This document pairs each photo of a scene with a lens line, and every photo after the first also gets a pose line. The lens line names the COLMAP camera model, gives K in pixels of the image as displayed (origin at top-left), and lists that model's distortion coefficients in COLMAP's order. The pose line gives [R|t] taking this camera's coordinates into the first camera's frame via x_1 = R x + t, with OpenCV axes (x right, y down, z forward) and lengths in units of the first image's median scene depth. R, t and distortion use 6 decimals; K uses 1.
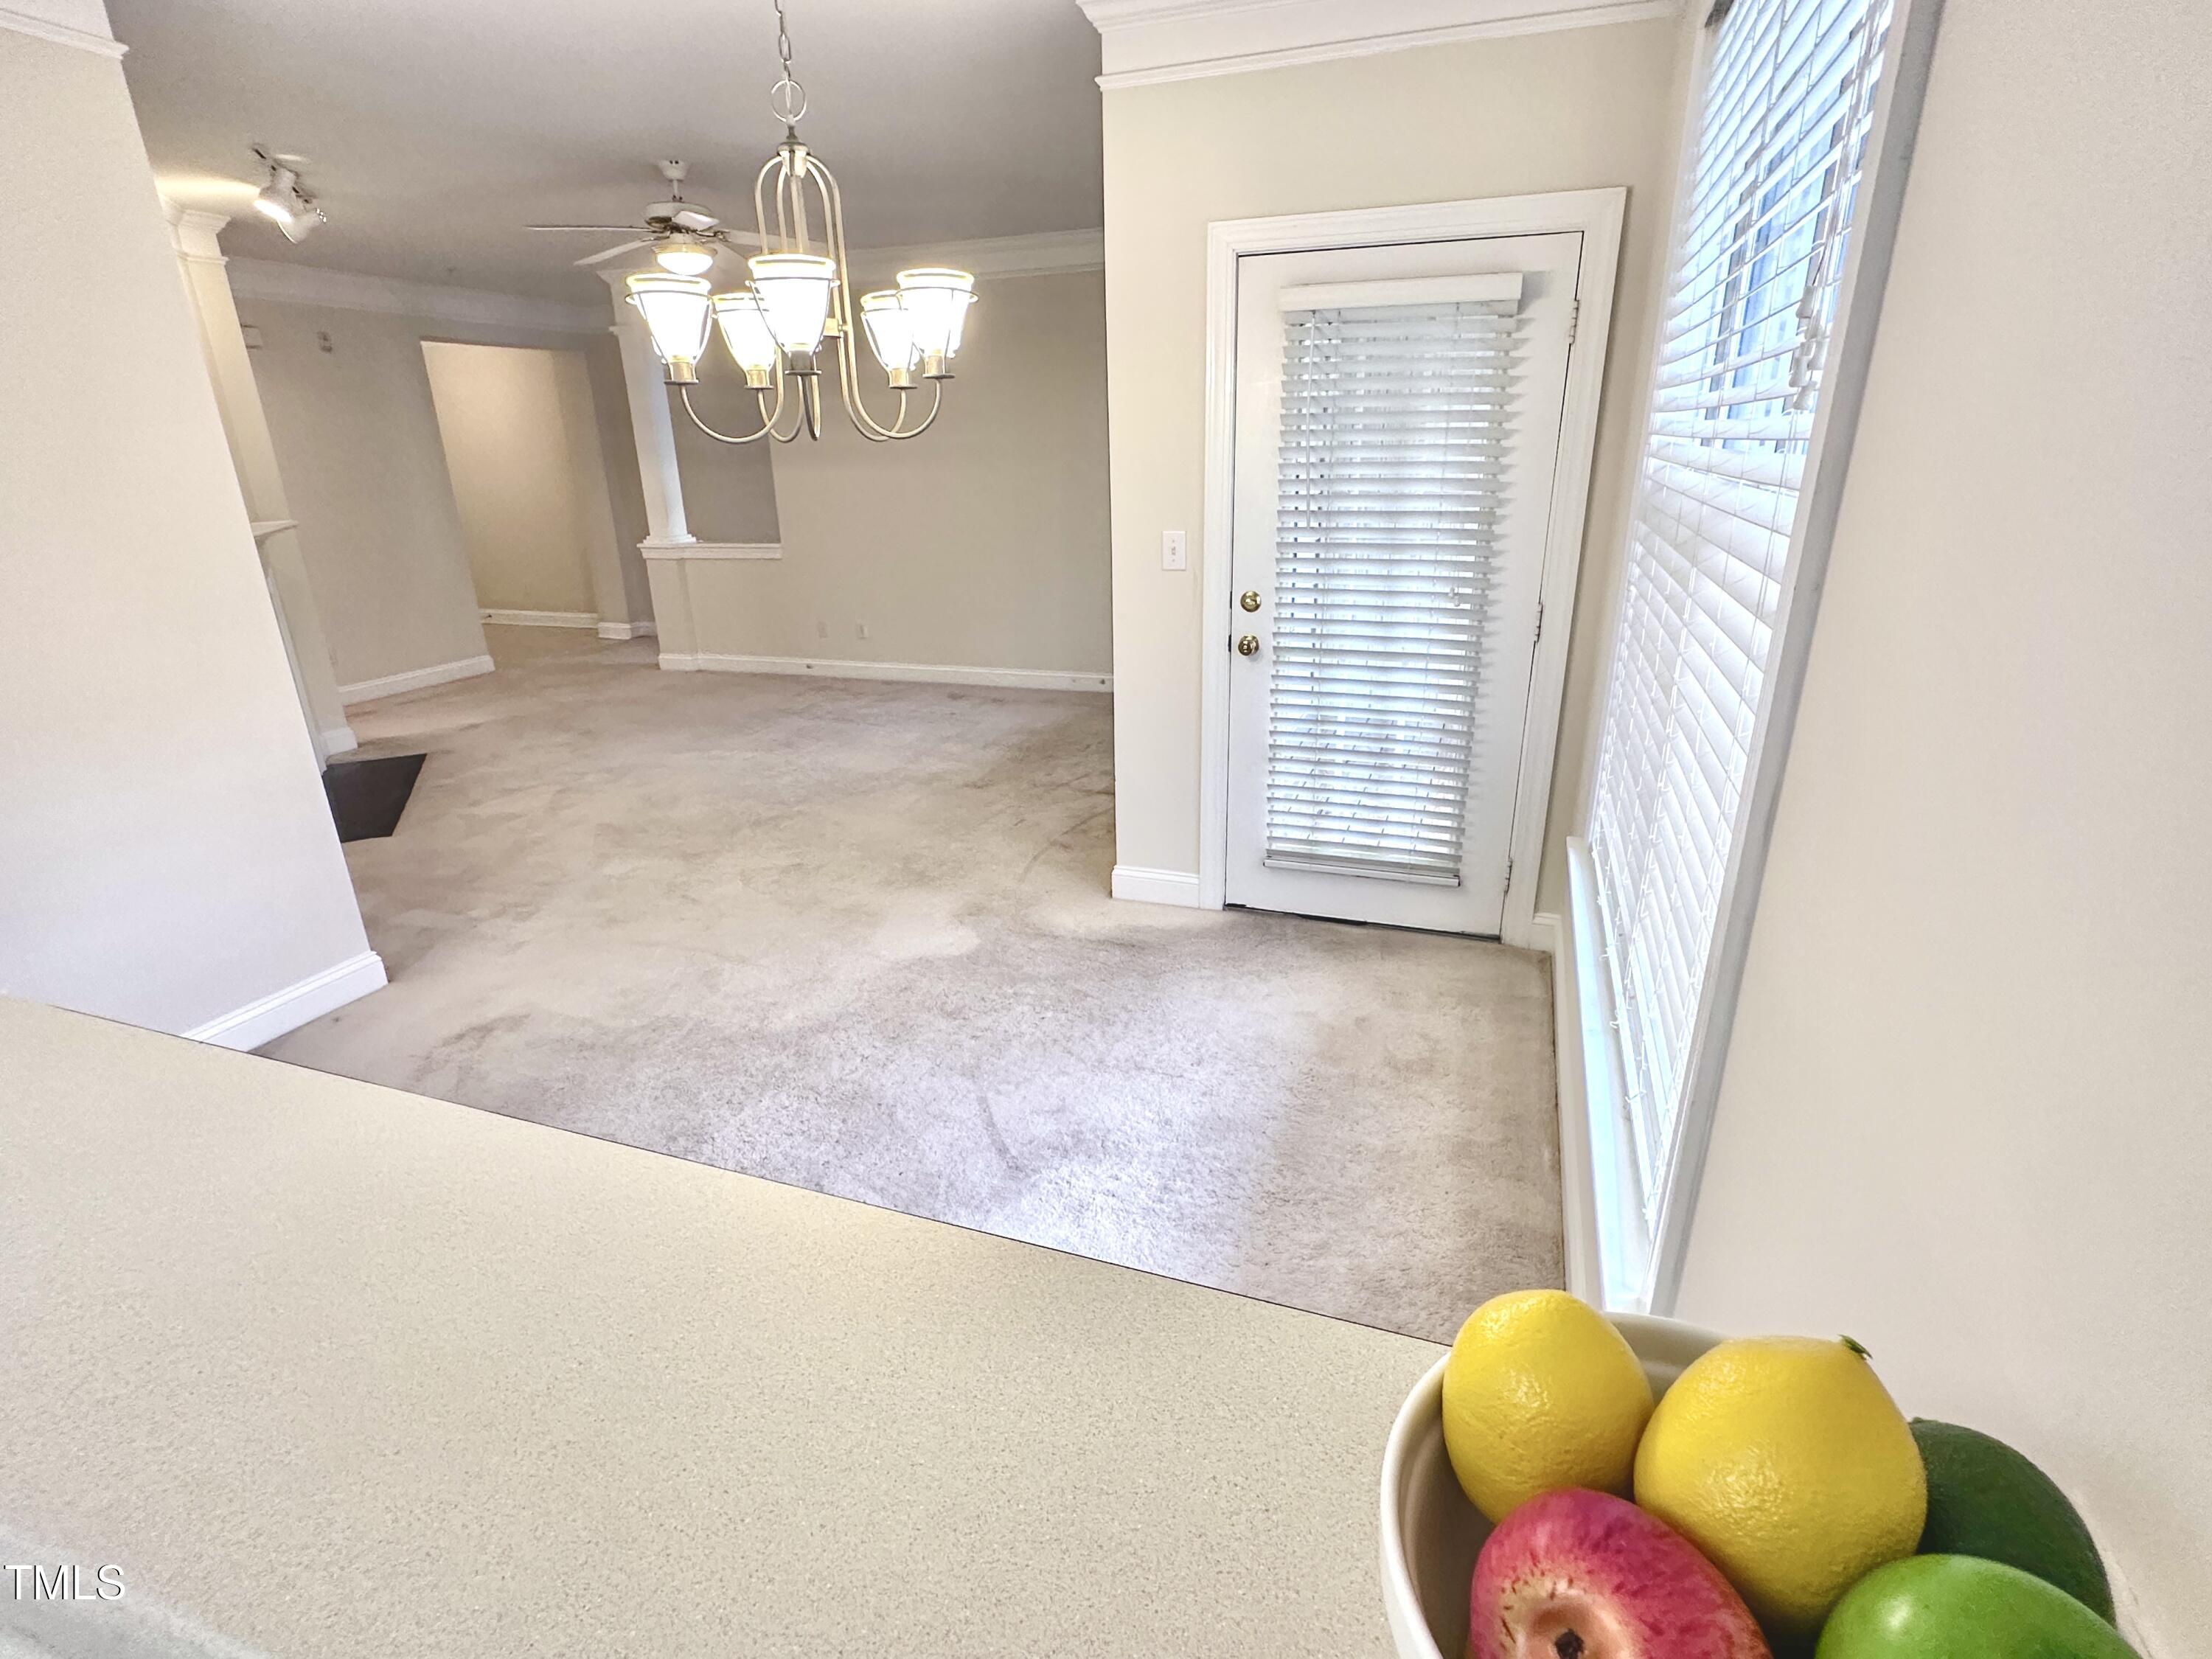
lens RADIAL K [[1080.7, 0, 1101.7], [0, 1080.7, 821.9], [0, 0, 1]] dist [0.003642, -0.000238]
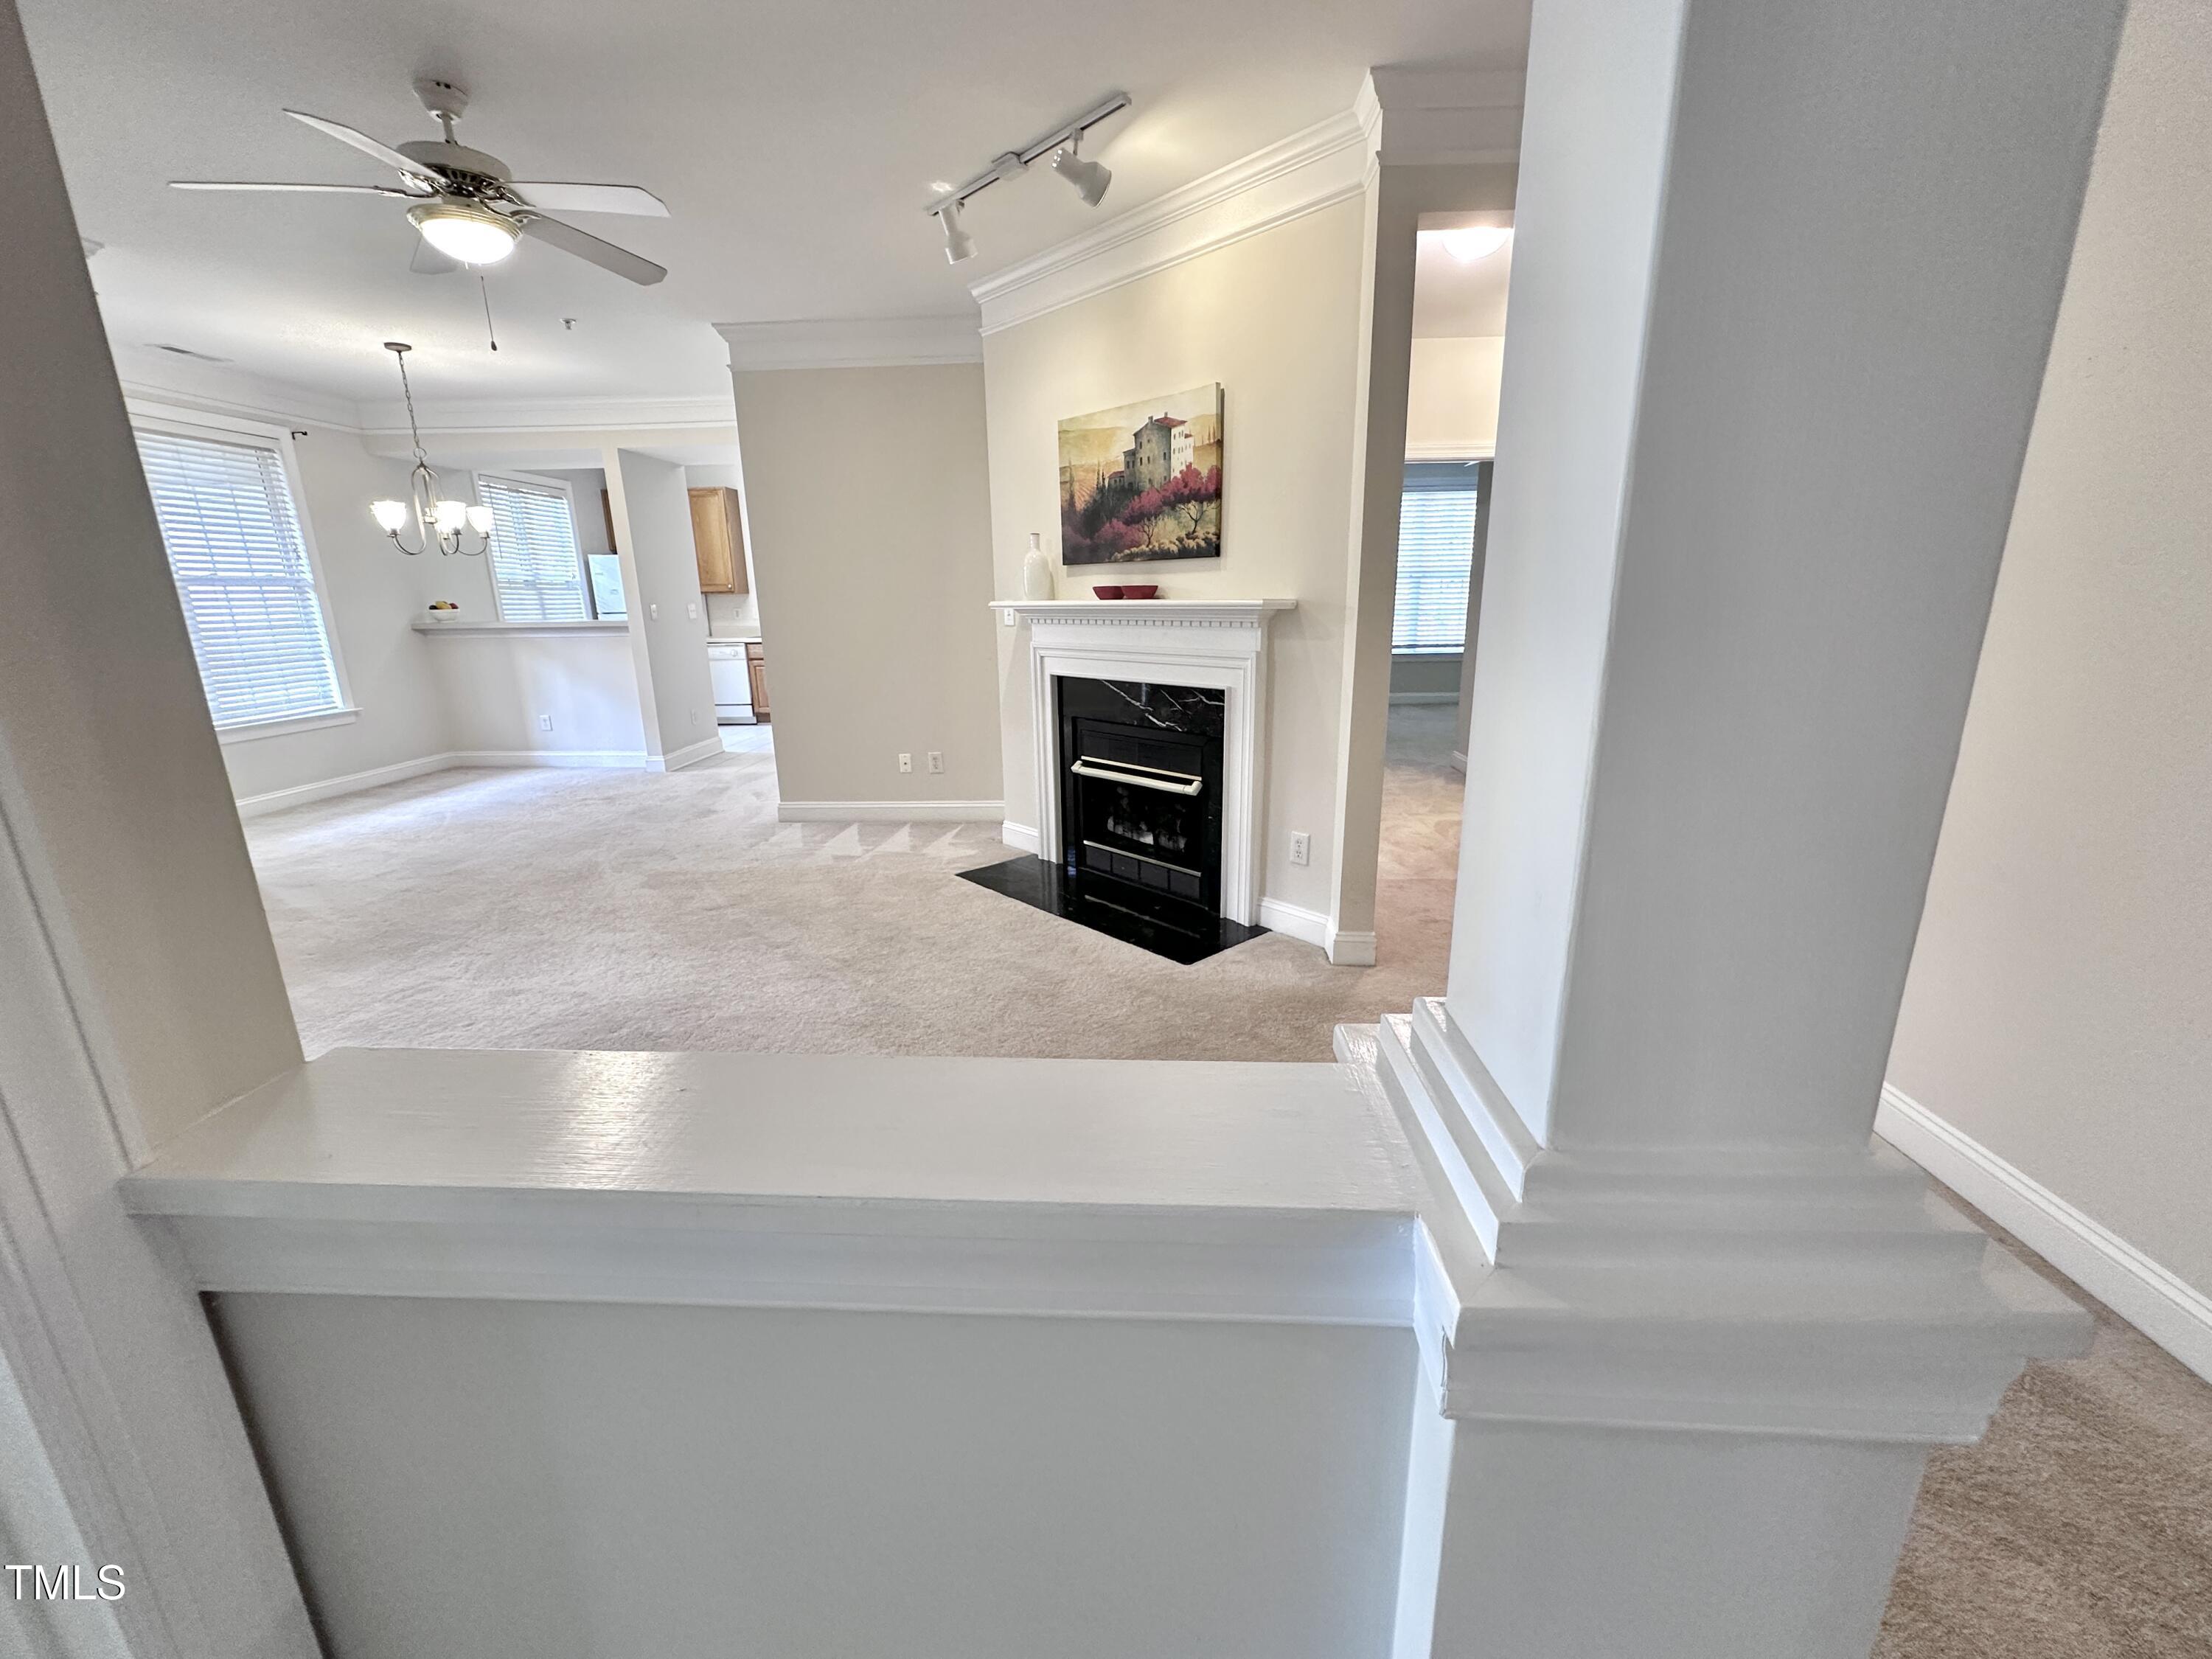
lens RADIAL K [[882.9, 0, 1107.5], [0, 882.9, 828.1], [0, 0, 1]] dist [-0.003886, 0.001150]
pose [[-0.954691, 0.111886, -0.275766, -0.687090], [-0.064100, 0.827576, 0.557683, -0.653283], [0.290614, 0.550091, -0.782907, 2.098588]]
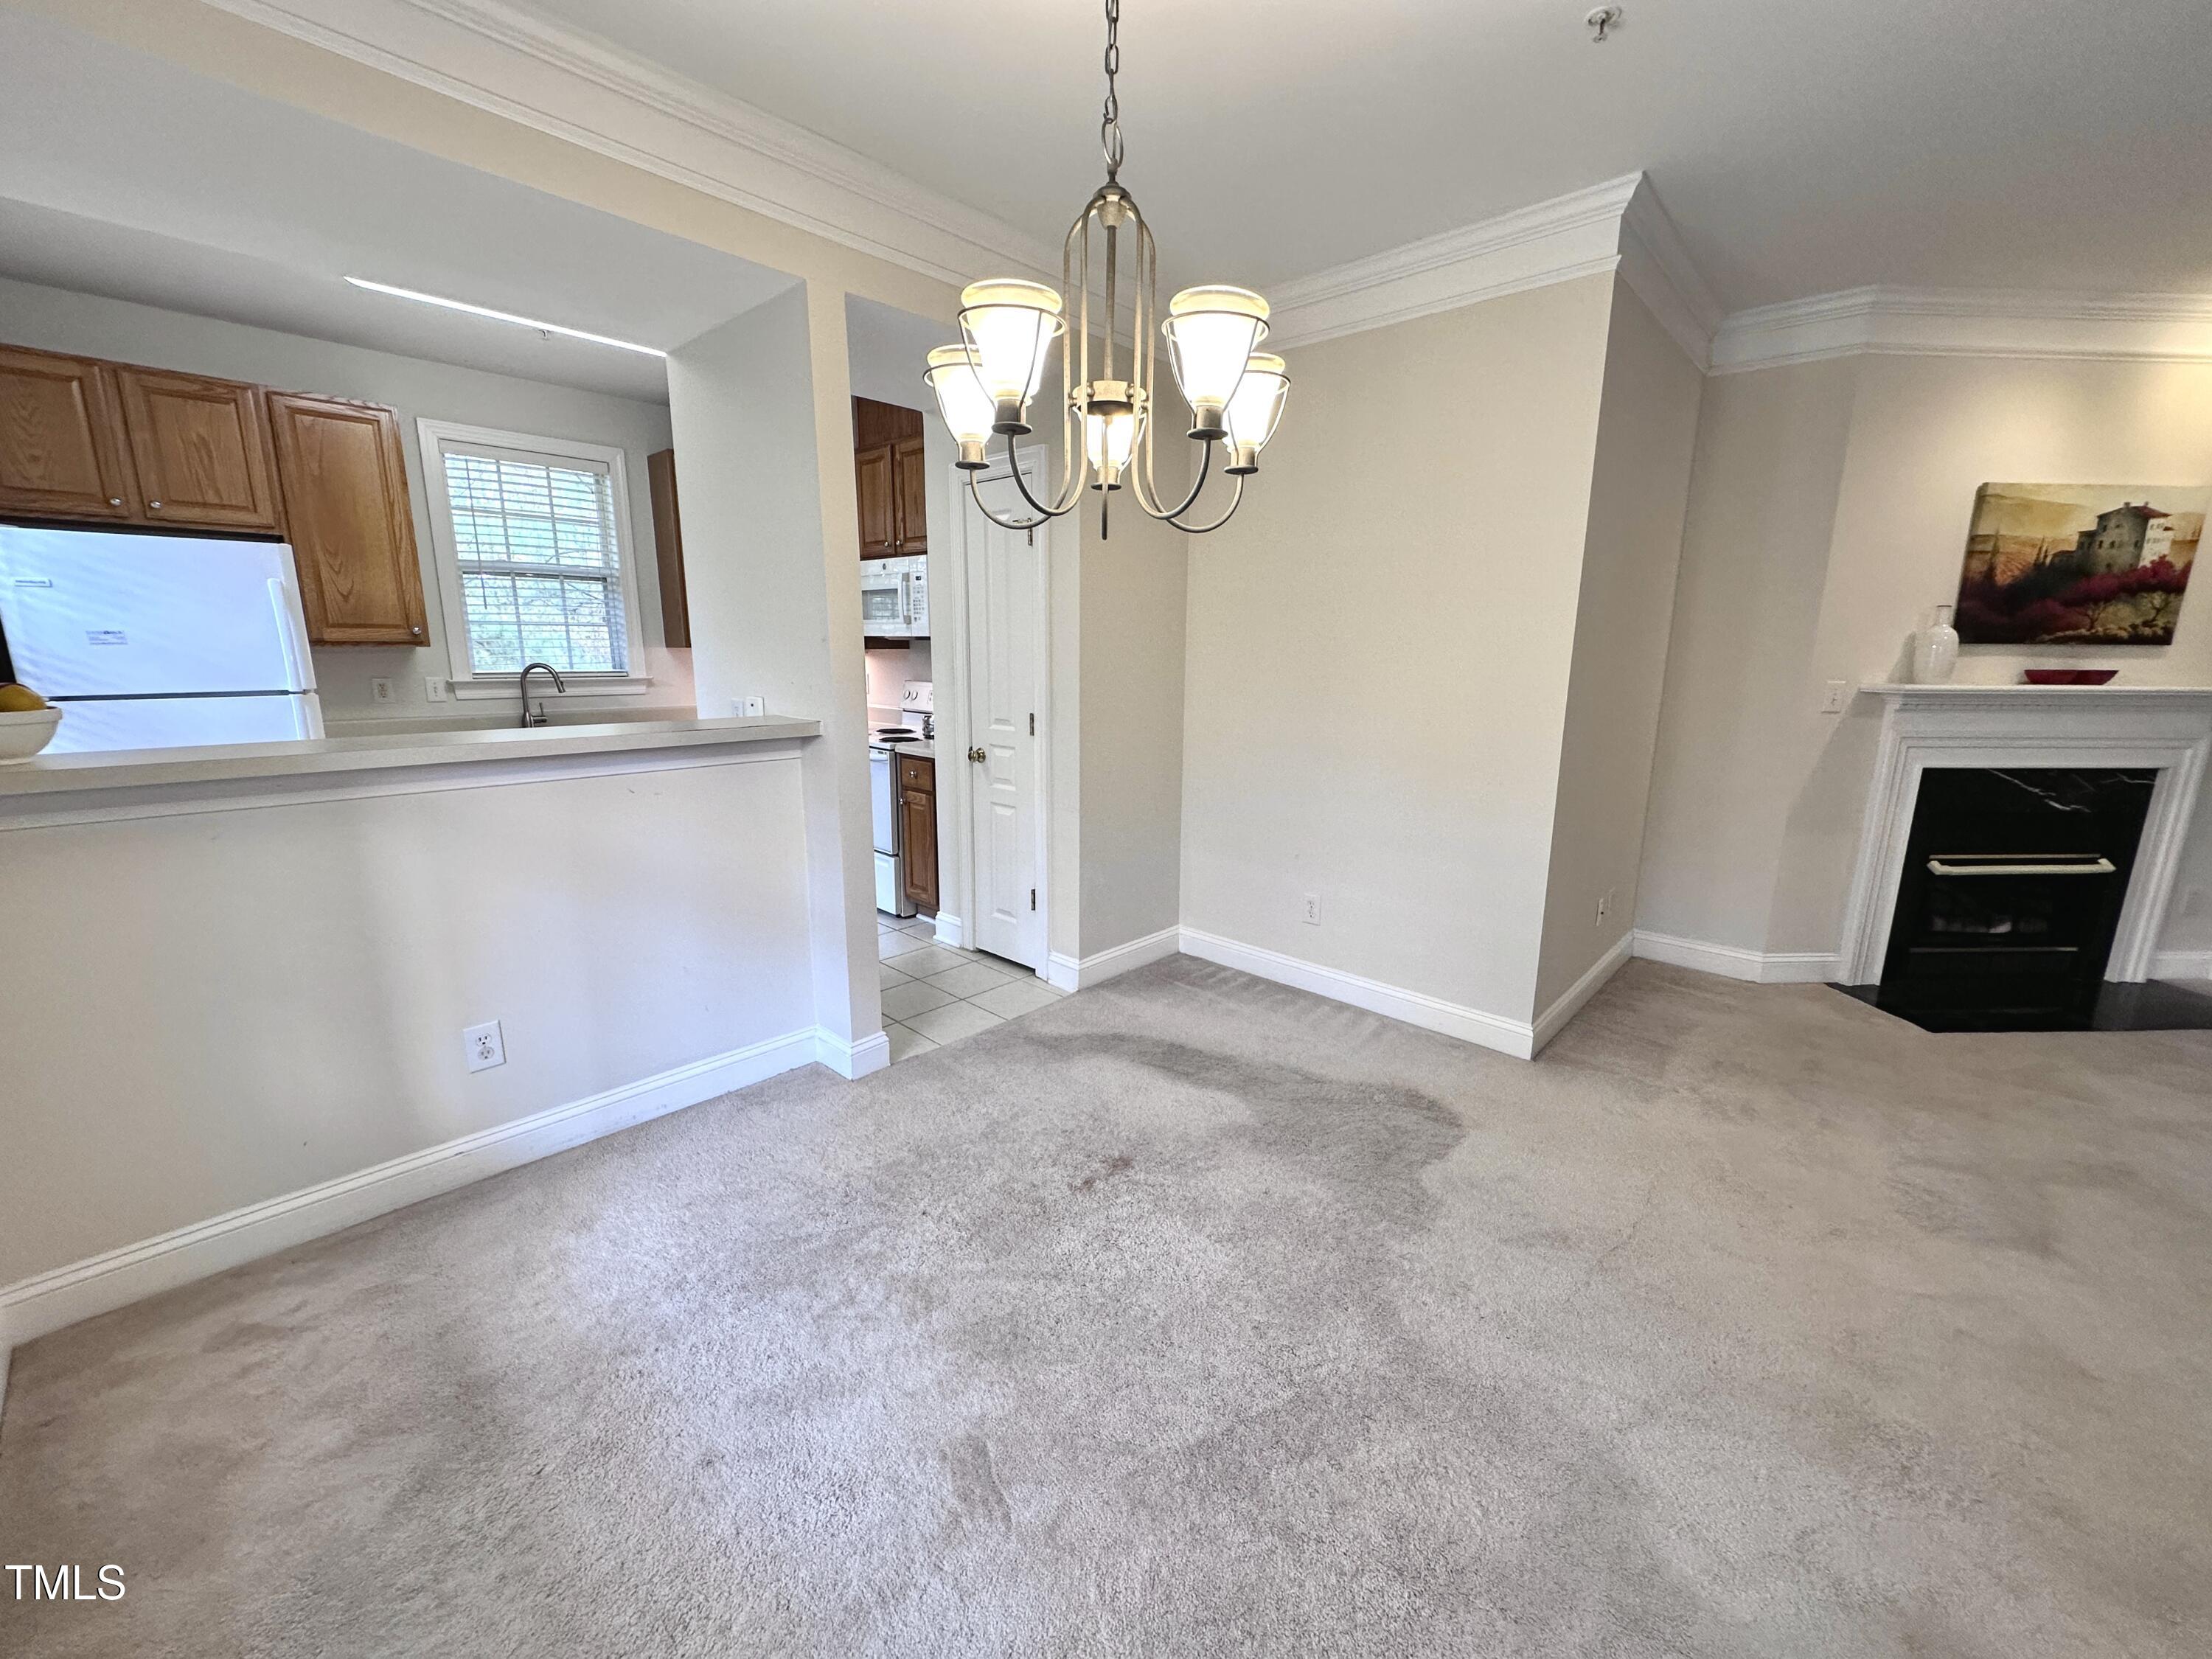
lens RADIAL K [[882.9, 0, 1106.6], [0, 882.9, 829.2], [0, 0, 1]] dist [-0.003886, 0.001150]
pose [[-0.389005, 0.208169, -0.897408, 0.225250], [-0.307940, 0.888717, 0.339638, -0.200581], [0.868244, 0.408469, -0.281612, 0.689356]]
